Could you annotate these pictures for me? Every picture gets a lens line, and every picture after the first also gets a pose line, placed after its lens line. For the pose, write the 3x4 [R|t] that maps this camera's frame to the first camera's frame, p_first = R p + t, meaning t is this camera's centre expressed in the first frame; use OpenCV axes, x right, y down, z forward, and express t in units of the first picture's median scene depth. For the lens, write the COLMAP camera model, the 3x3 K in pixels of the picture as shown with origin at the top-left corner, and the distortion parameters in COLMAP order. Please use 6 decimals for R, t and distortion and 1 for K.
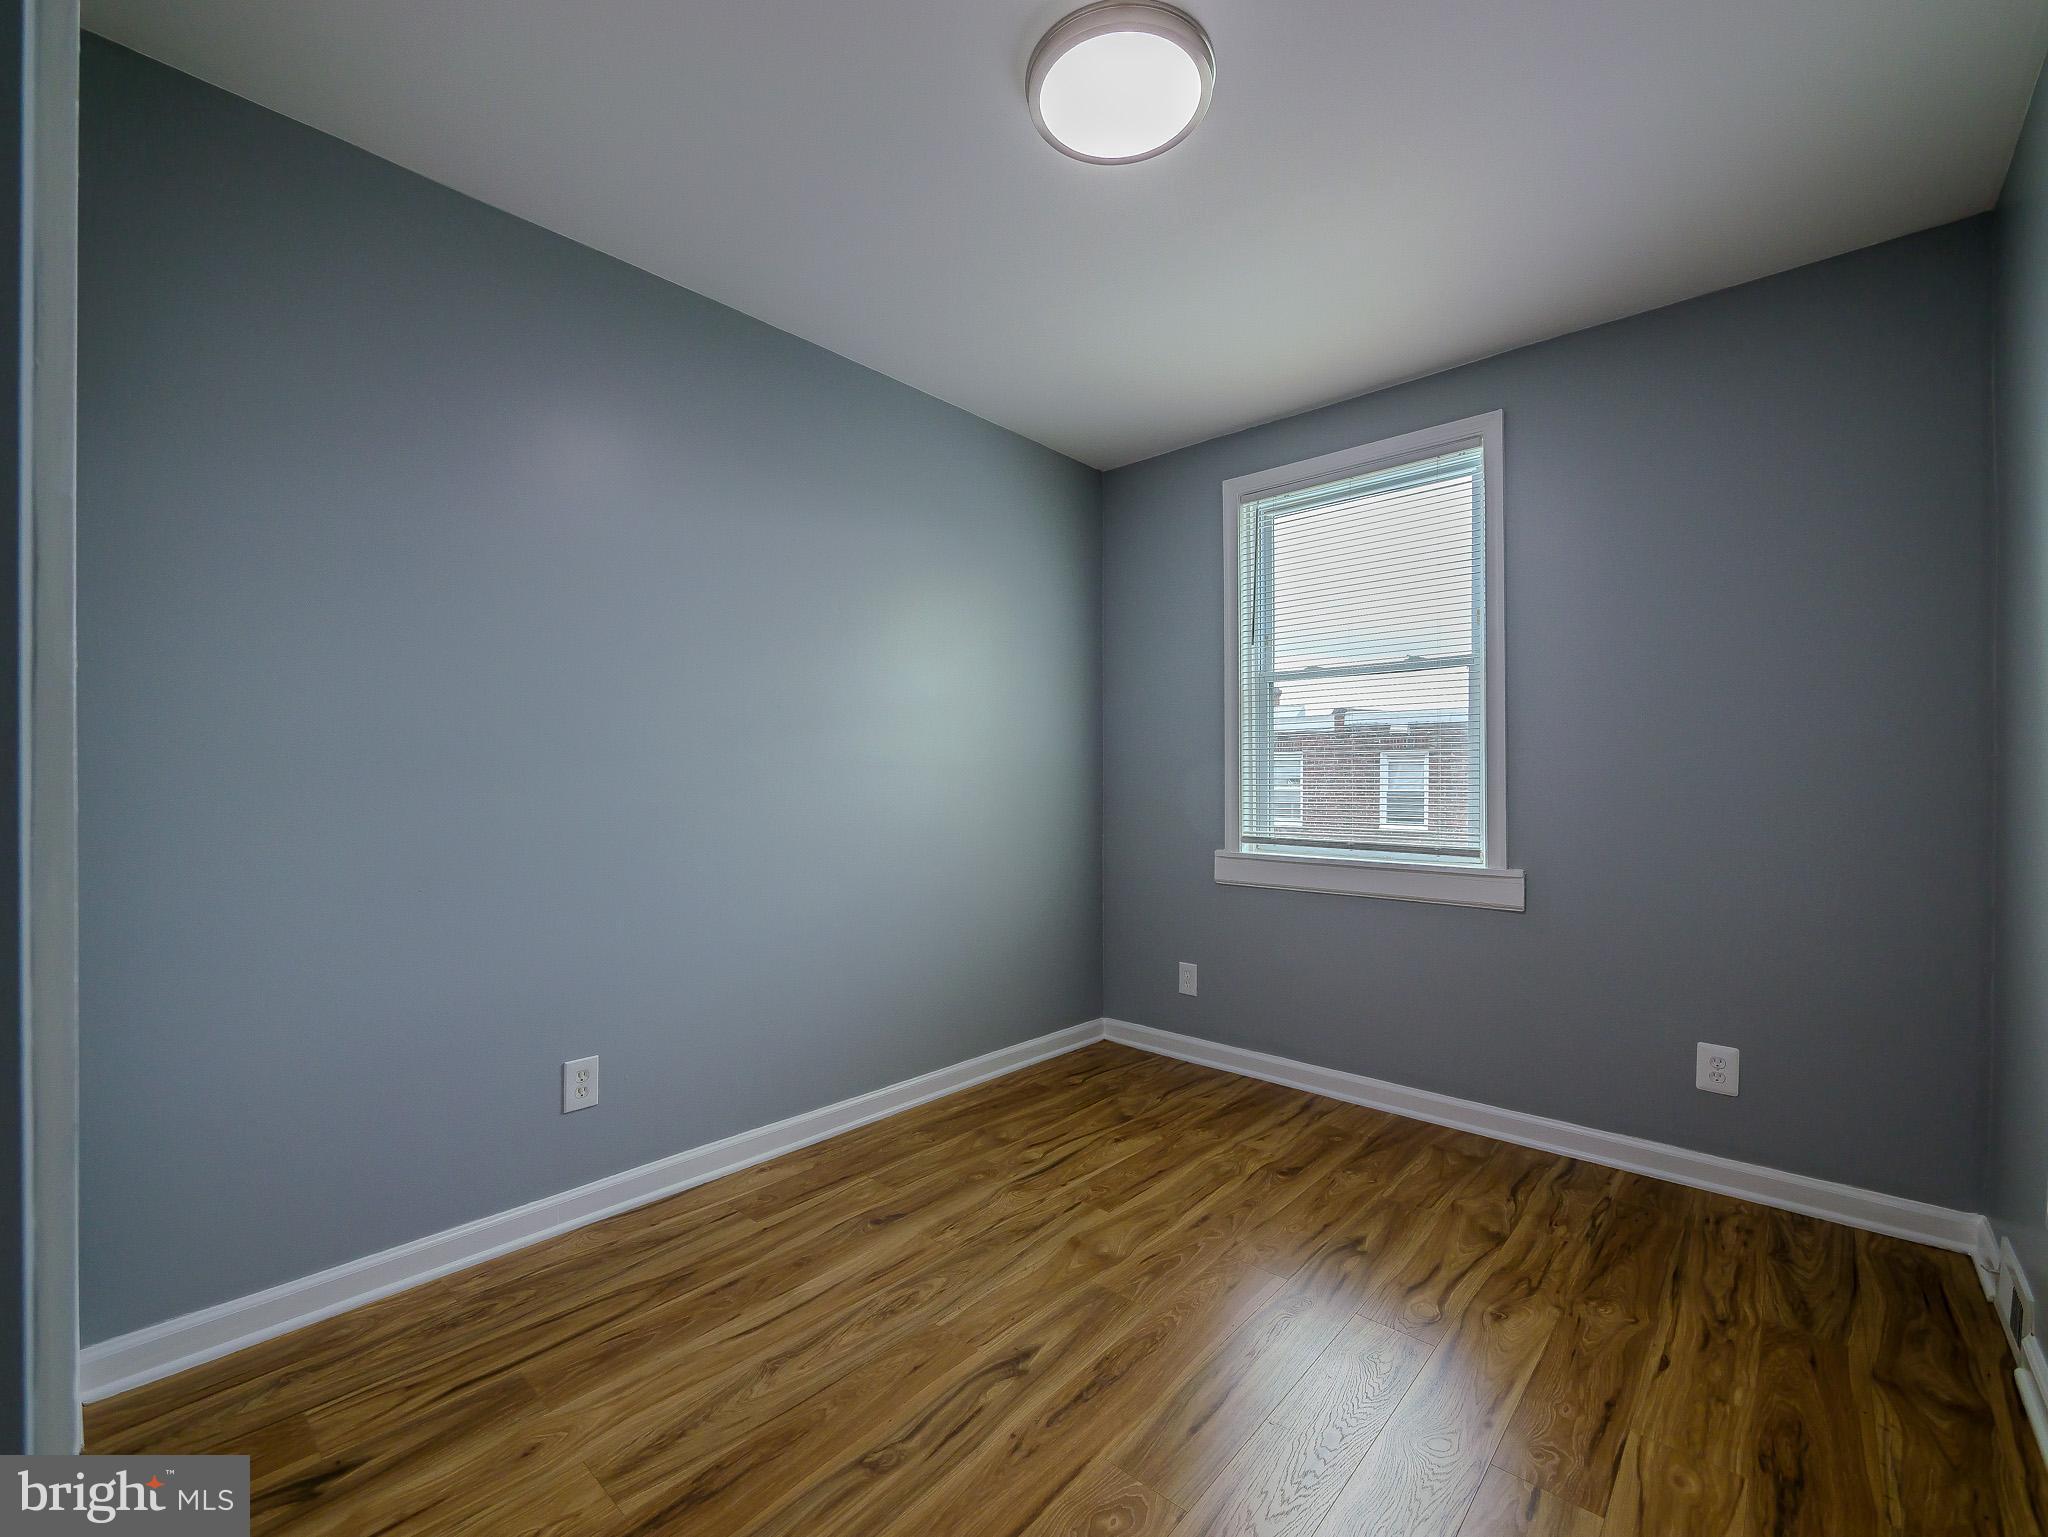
lens RADIAL K [[855.4, 0, 1019.1], [0, 855.4, 761.9], [0, 0, 1]] dist [-0.006343, -0.000078]
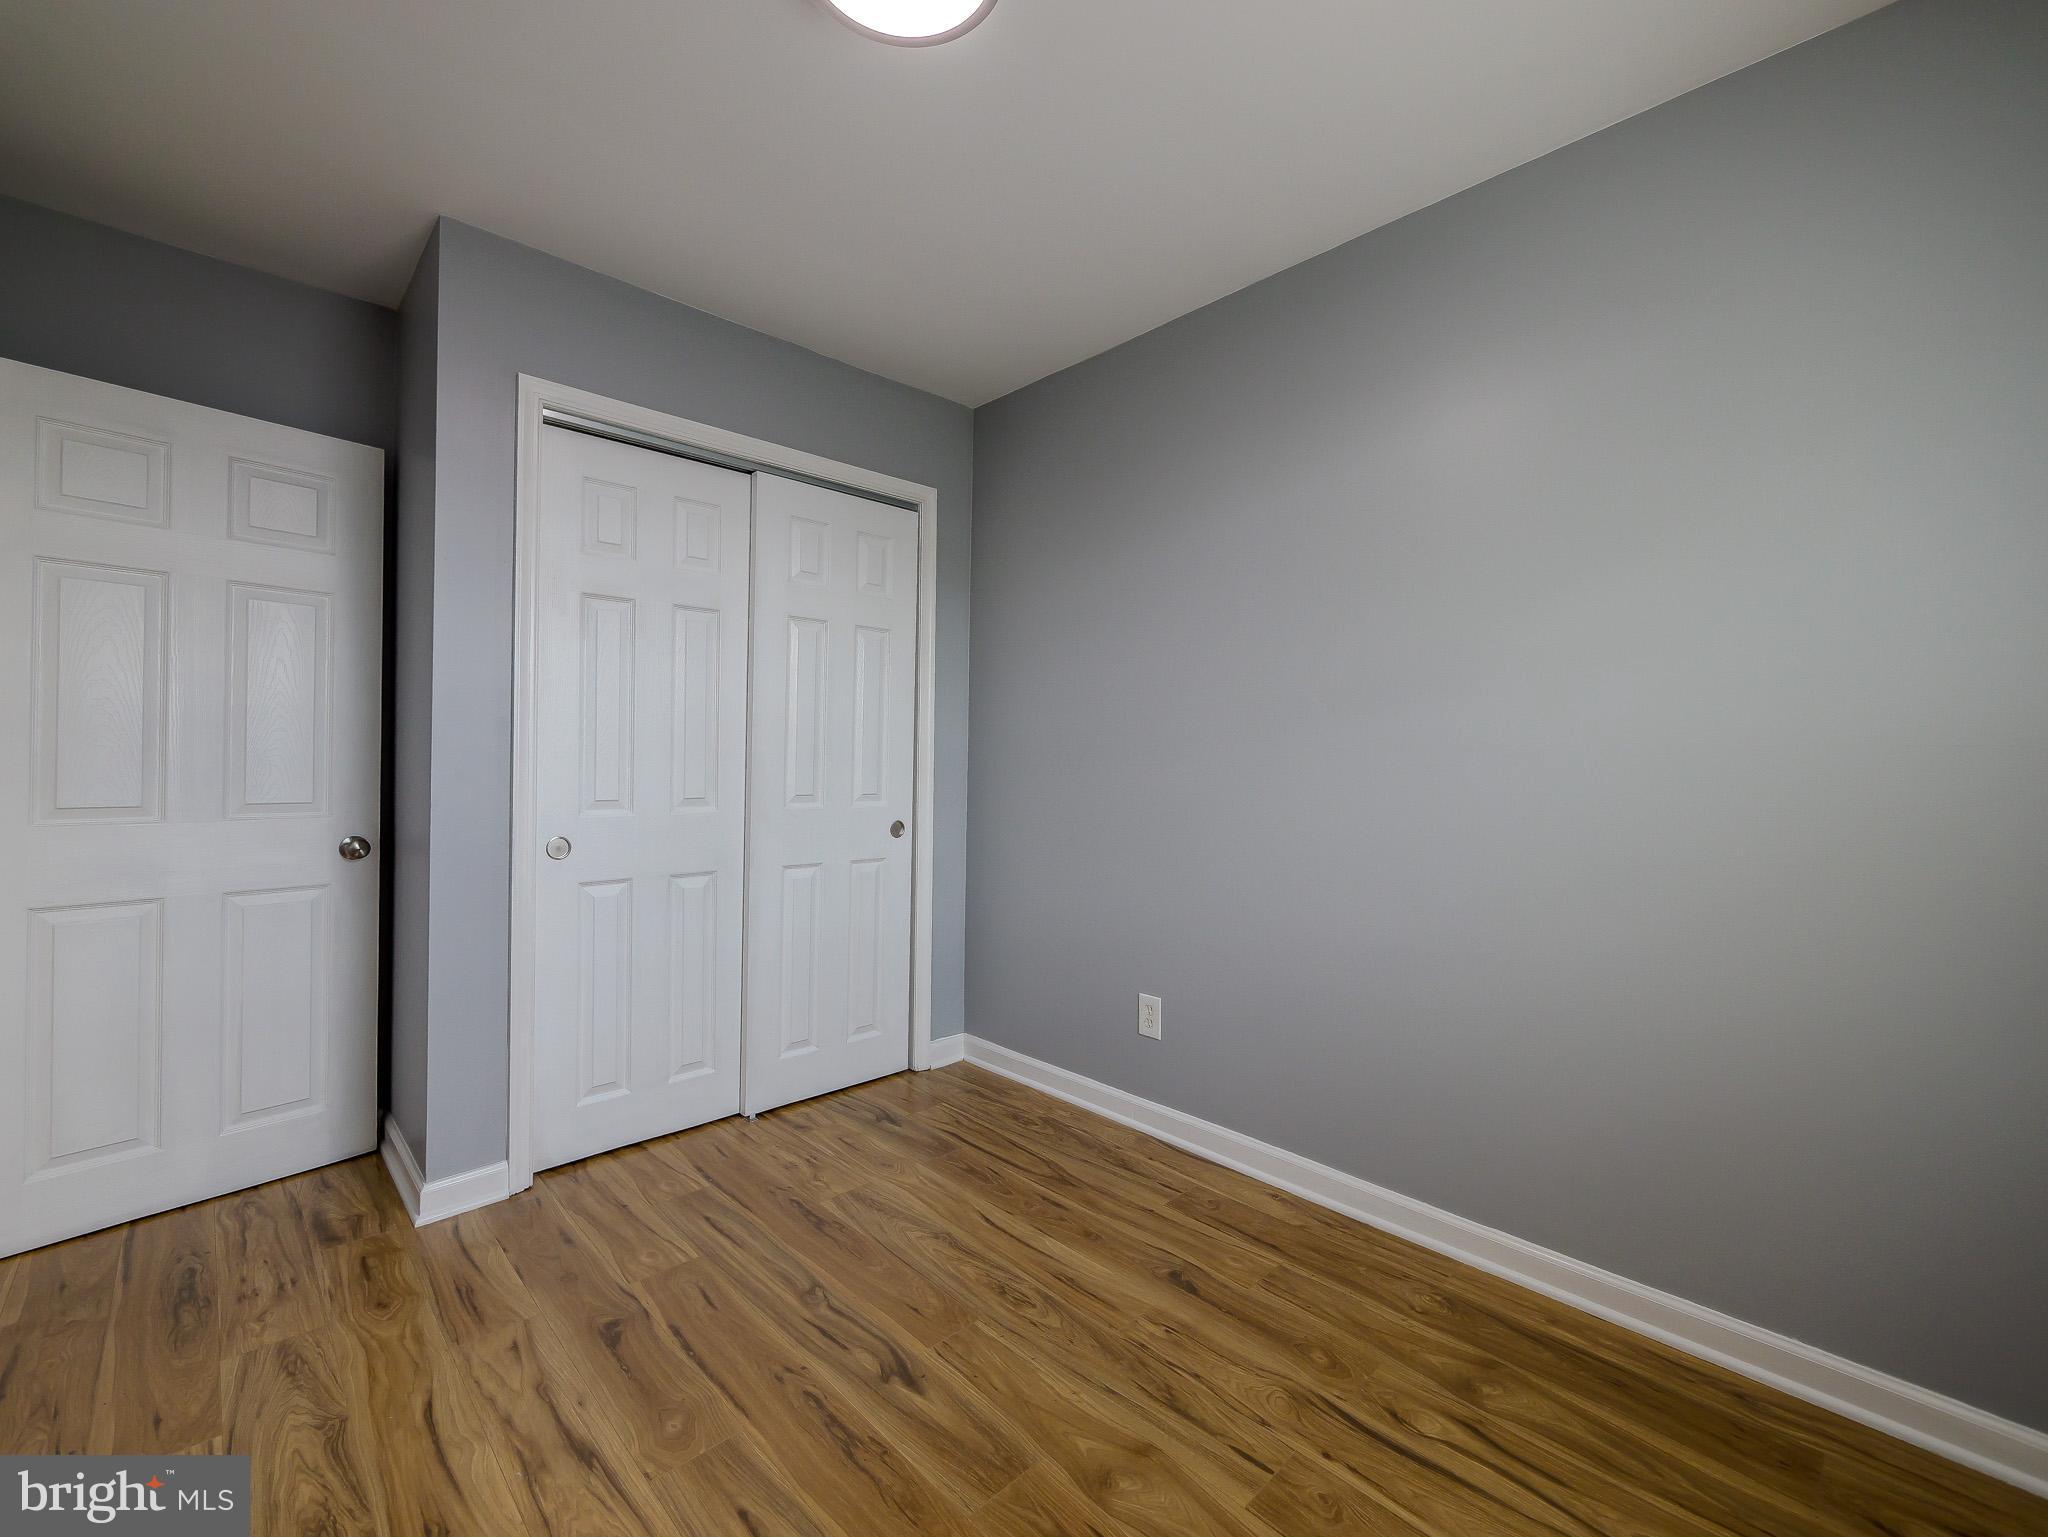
lens RADIAL K [[855.4, 0, 1019.1], [0, 855.4, 761.9], [0, 0, 1]] dist [-0.006343, -0.000078]
pose [[-0.063855, -0.002697, -0.997956, 0.771056], [0.009242, 0.999952, -0.003294, 0.025667], [0.997916, -0.009434, -0.063827, 0.990937]]
